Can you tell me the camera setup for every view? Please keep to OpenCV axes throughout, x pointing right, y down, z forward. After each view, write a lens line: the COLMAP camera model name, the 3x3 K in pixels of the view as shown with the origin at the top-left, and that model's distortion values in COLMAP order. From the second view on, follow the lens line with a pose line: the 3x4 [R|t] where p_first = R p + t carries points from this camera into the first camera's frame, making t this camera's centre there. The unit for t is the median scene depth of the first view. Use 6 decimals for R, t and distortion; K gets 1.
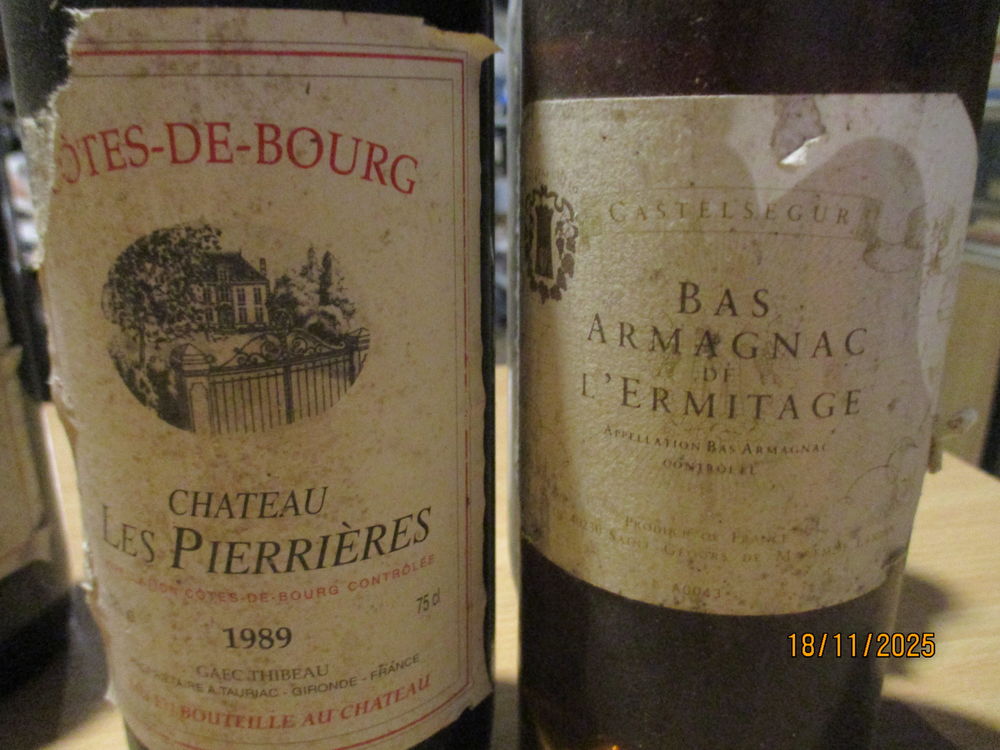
lens RADIAL K [[818.4, 0, 496.8], [0, 818.4, 370.5], [0, 0, 1]] dist [-0.014528, 0.003746]
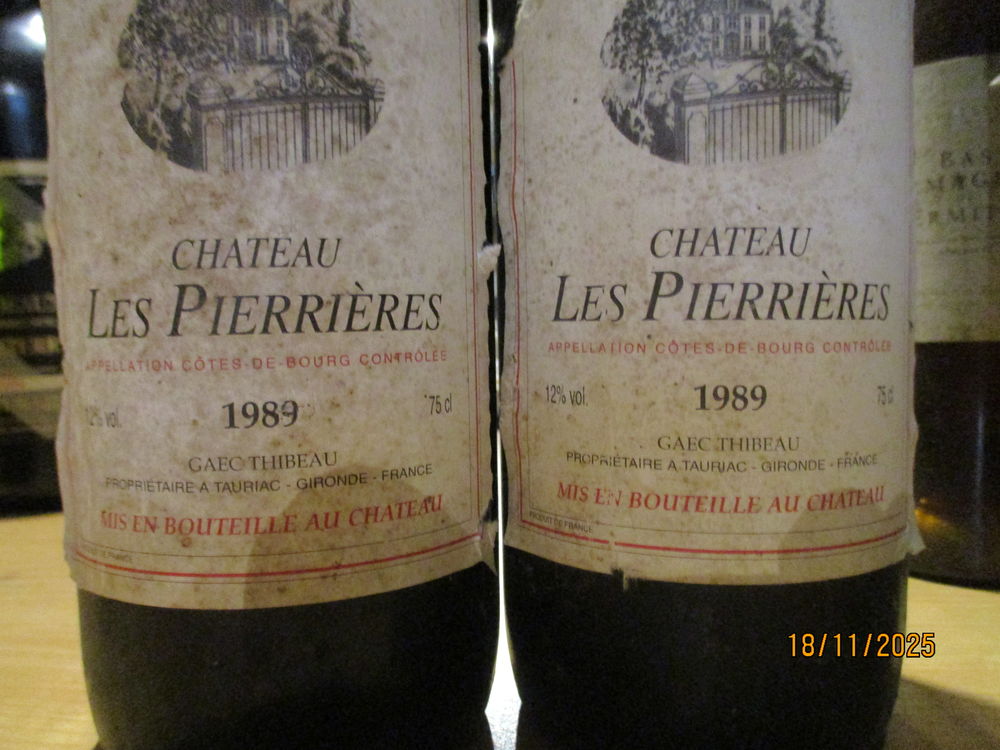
lens RADIAL K [[818.4, 0, 496.8], [0, 818.4, 370.5], [0, 0, 1]] dist [-0.014528, 0.003746]
pose [[0.992942, -0.008935, -0.118268, -0.491661], [-0.021059, 0.968034, -0.249933, 0.590262], [0.116720, 0.250659, 0.961013, 0.051117]]
